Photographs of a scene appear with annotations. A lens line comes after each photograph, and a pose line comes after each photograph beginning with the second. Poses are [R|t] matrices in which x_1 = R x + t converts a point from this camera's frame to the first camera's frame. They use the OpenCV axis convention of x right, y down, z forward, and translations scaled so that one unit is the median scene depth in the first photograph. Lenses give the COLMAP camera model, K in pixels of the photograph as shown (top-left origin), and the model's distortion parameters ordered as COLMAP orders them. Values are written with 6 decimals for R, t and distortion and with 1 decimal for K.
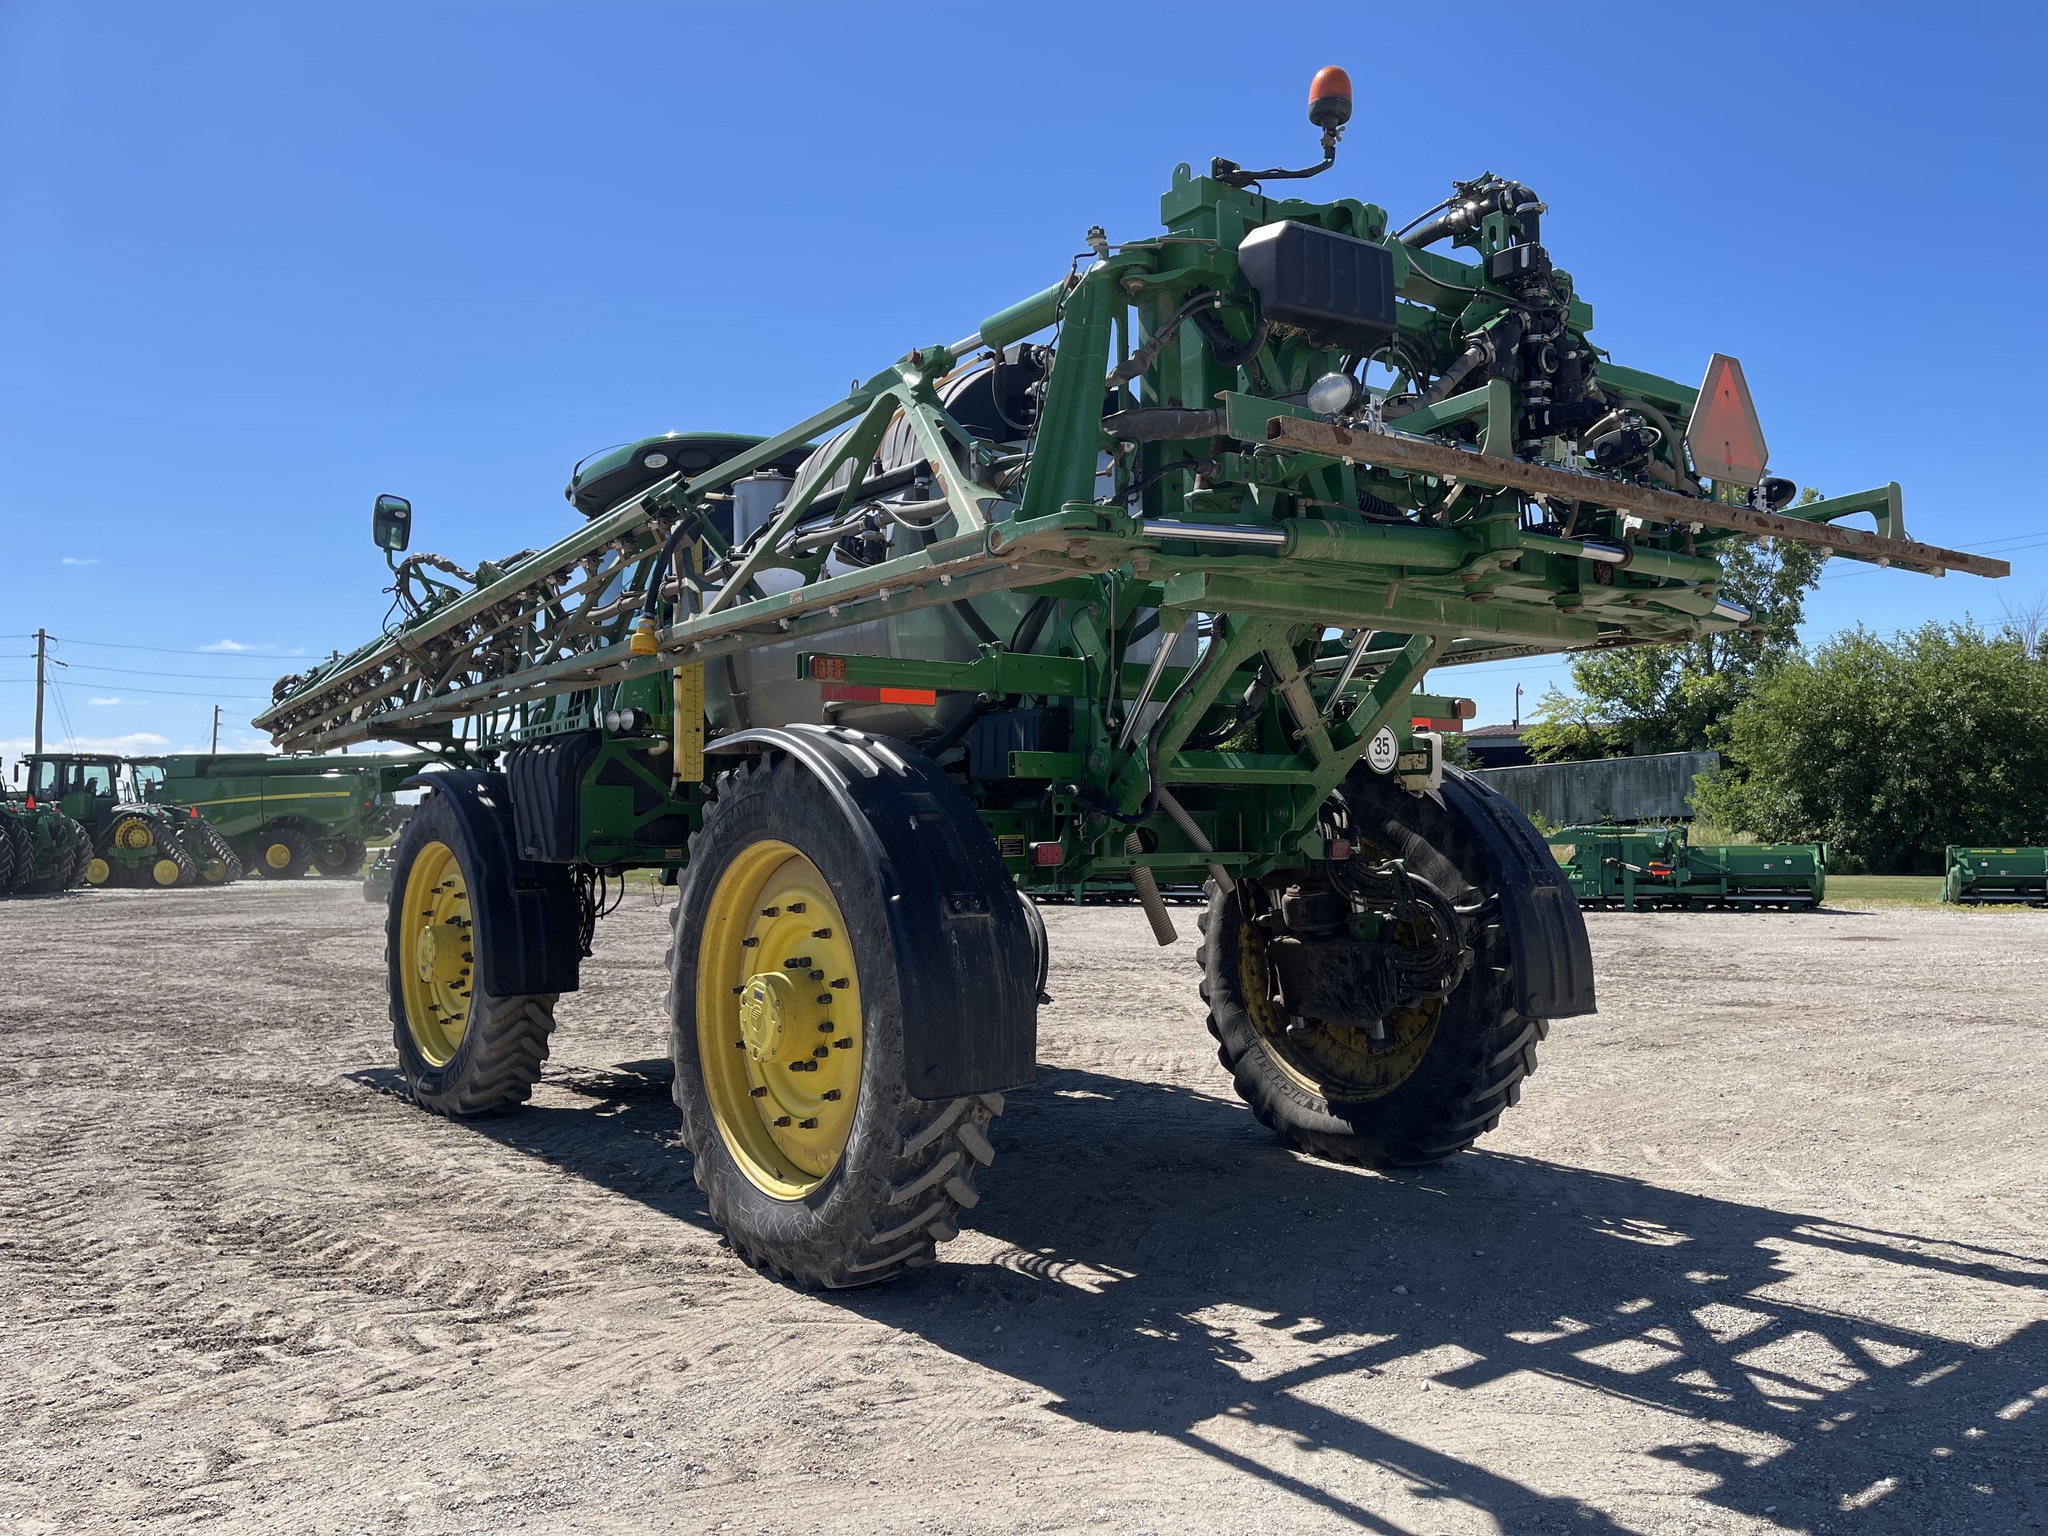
lens RADIAL K [[1559.6, 0, 1081.5], [0, 1559.6, 772.9], [0, 0, 1]] dist [0.028284, -0.021867]
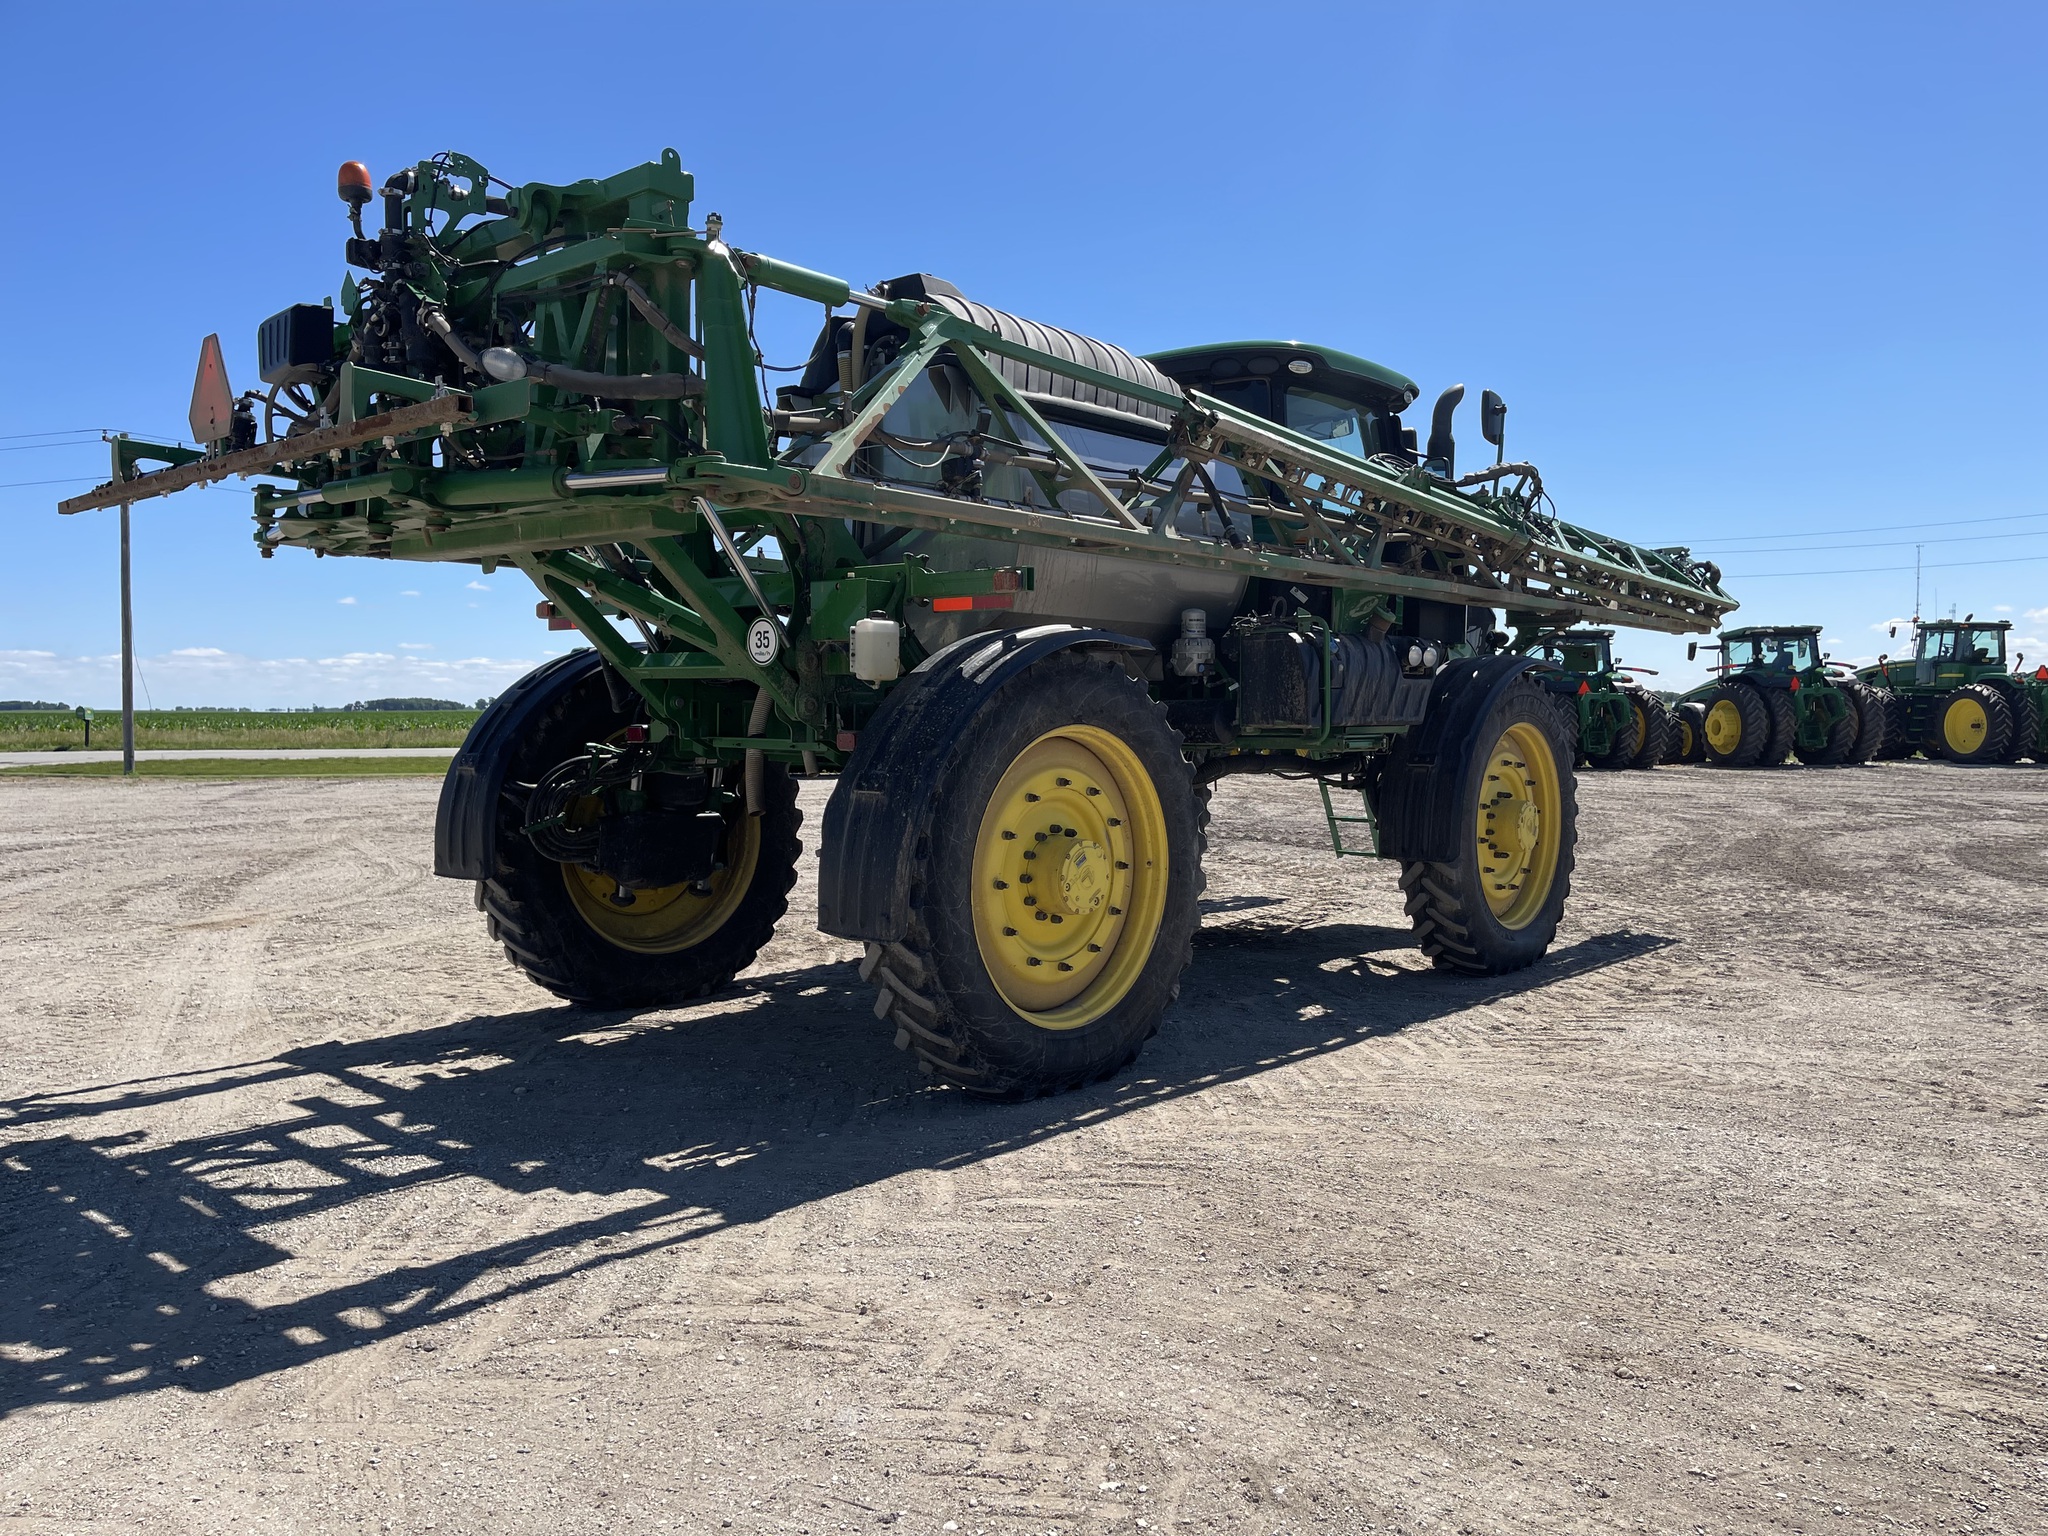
lens RADIAL K [[1545.5, 0, 1026.1], [0, 1545.5, 772.5], [0, 0, 1]] dist [0.041262, -0.019464]
pose [[0.183132, 0.053136, -0.981651, 1.606235], [0.023176, 0.998027, 0.058346, 0.019307], [0.982815, -0.033436, 0.181539, 1.285925]]
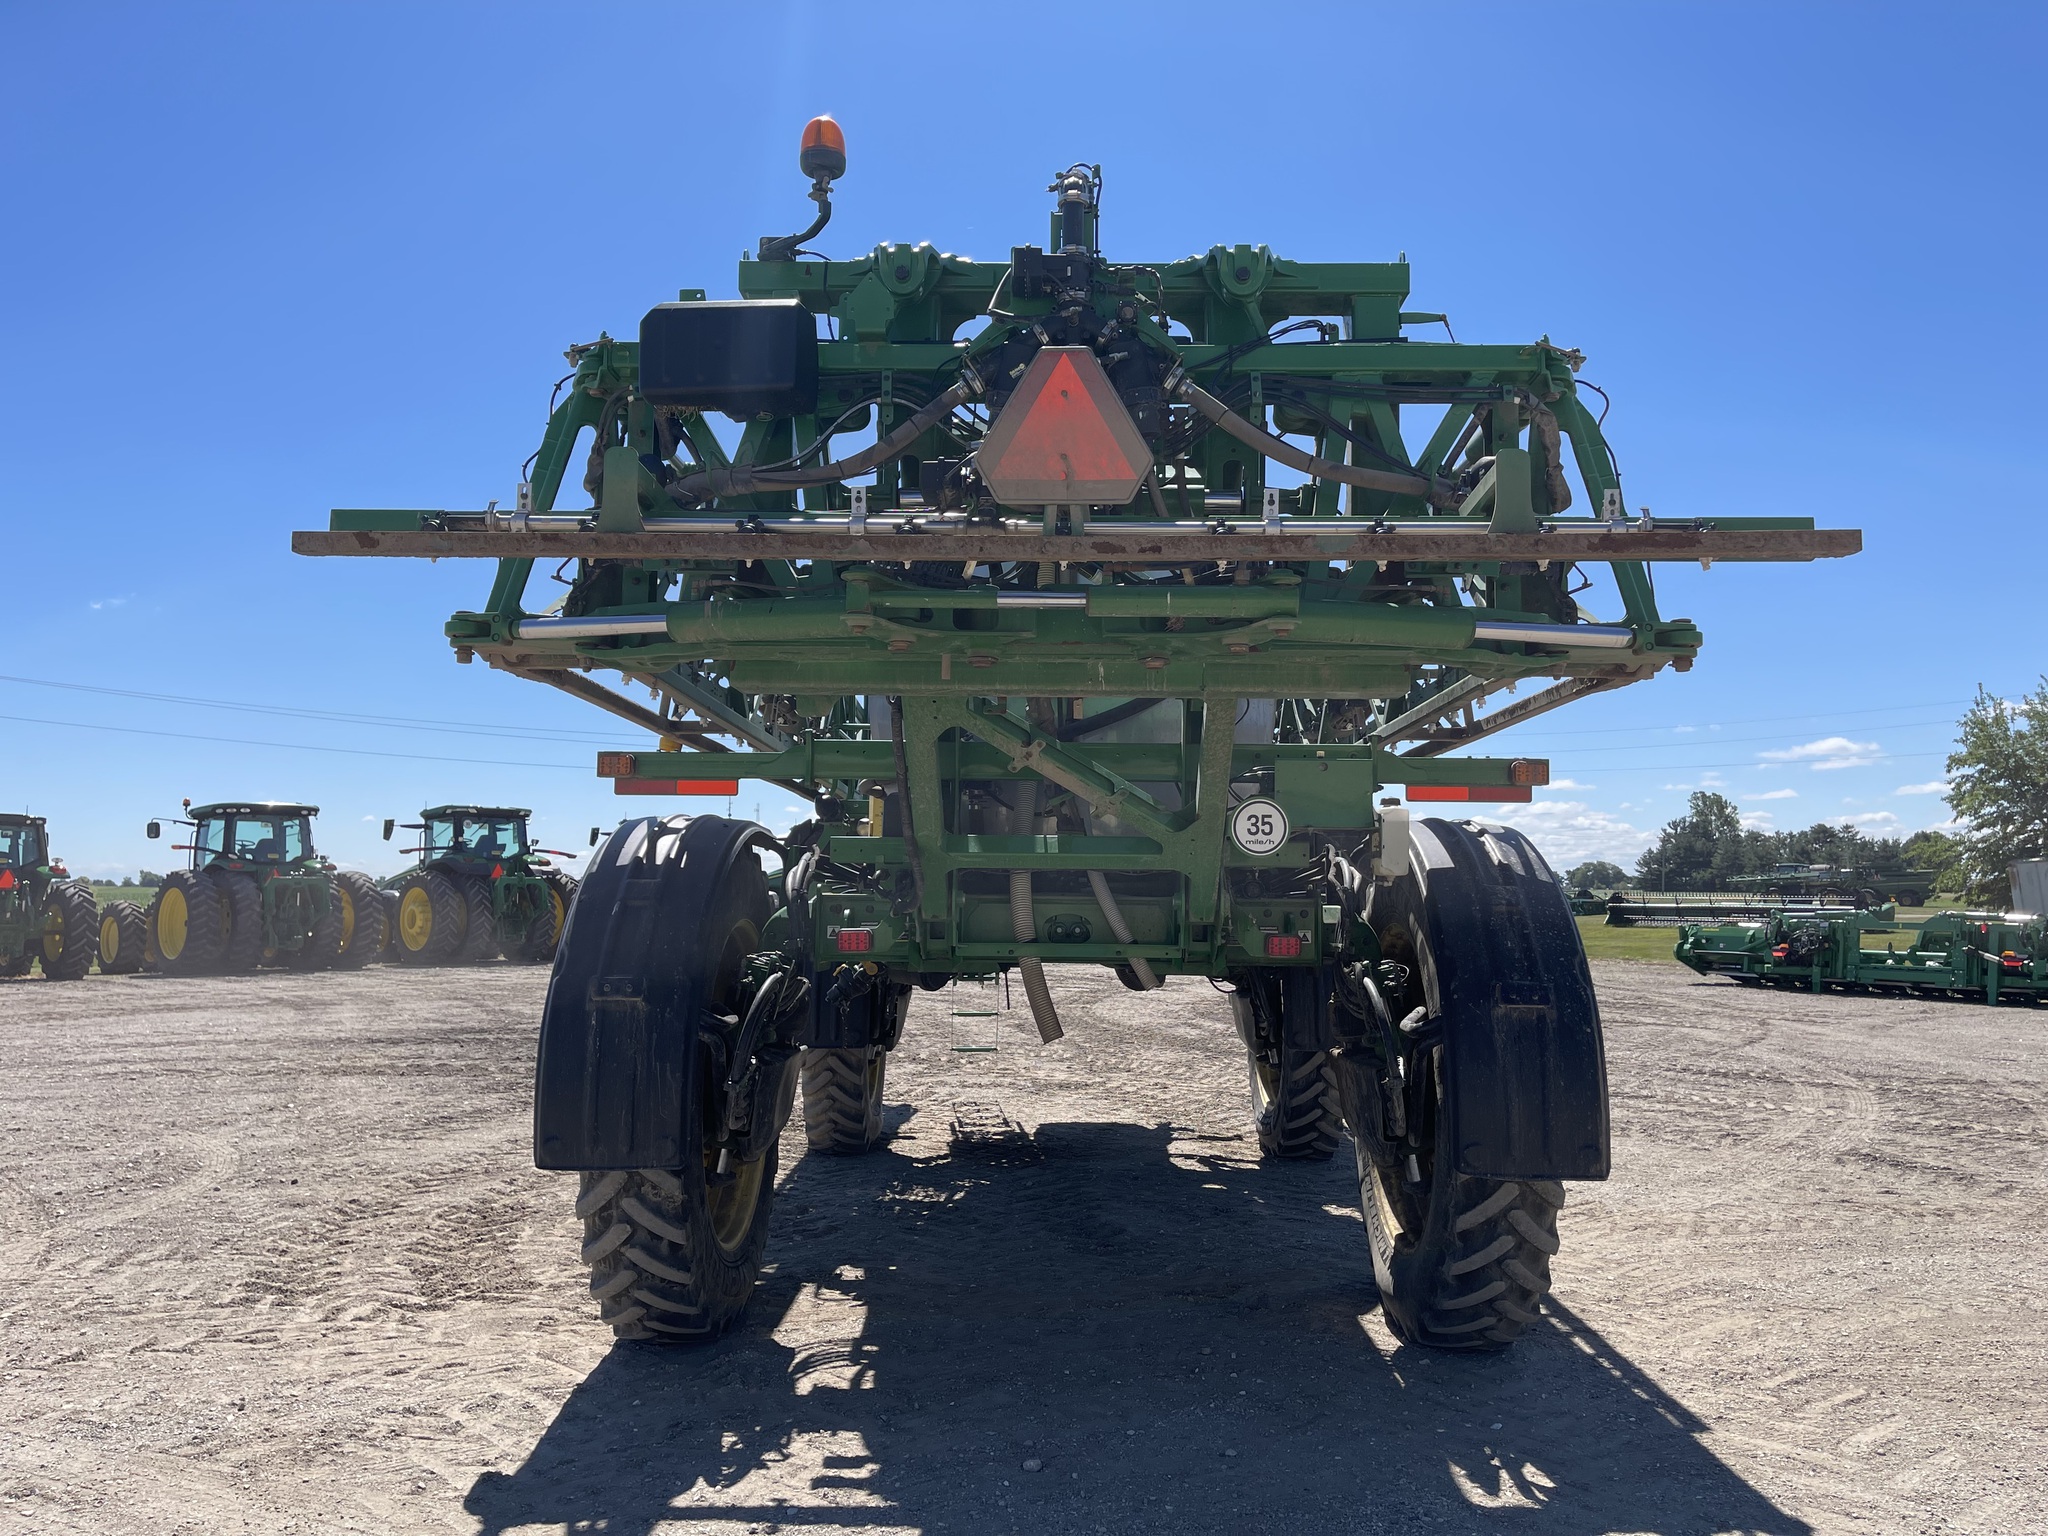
lens RADIAL K [[1559.6, 0, 1034.5], [0, 1559.6, 761.2], [0, 0, 1]] dist [0.028284, -0.021867]
pose [[0.777315, -0.041466, -0.627744, 0.829500], [0.010182, 0.998524, -0.053351, -0.010083], [0.629030, 0.035079, 0.776589, 0.349287]]
